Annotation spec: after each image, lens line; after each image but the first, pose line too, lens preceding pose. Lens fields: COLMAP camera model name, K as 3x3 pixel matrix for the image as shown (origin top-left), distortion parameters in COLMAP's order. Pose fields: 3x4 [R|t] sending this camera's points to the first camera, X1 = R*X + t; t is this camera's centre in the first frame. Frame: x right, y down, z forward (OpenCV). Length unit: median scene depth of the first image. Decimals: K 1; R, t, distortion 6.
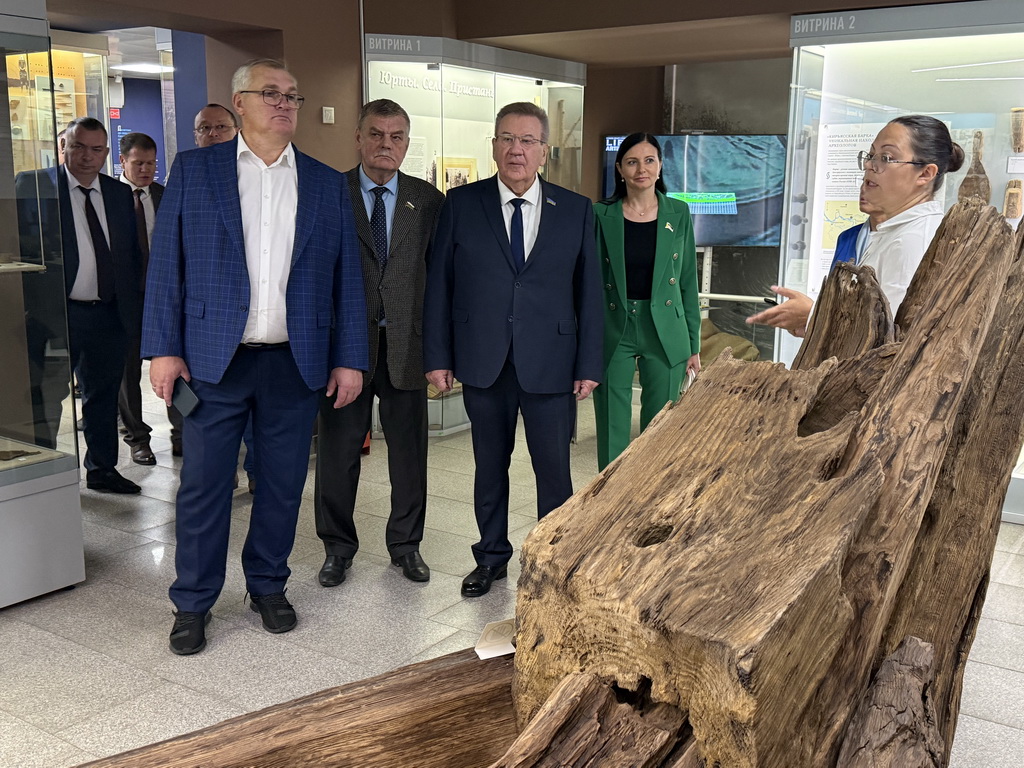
lens RADIAL K [[1066.8, 0, 512.0], [0, 1066.8, 384.0], [0, 0, 1]] dist [0.186840, -0.410176]
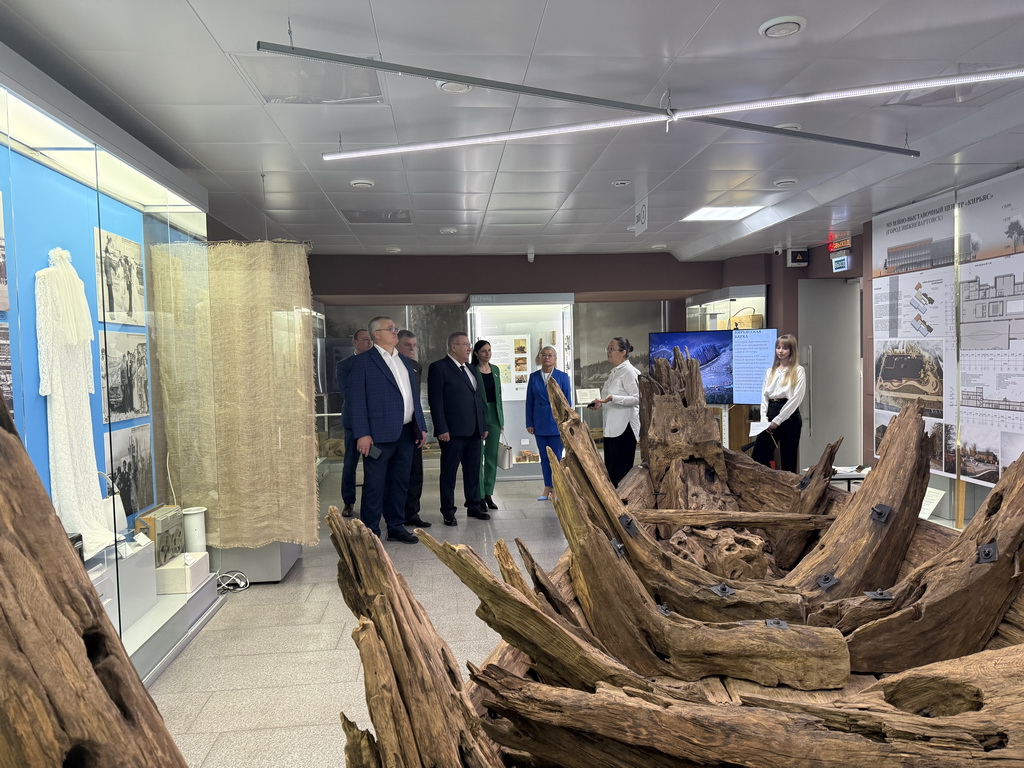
lens RADIAL K [[719.5, 0, 512.0], [0, 719.5, 384.0], [0, 0, 1]] dist [0.084404, -0.120680]
pose [[0.765523, -0.055819, 0.640983, -2.218224], [0.152474, 0.983591, -0.096444, 0.129153], [-0.625081, 0.171563, 0.761472, -0.884464]]
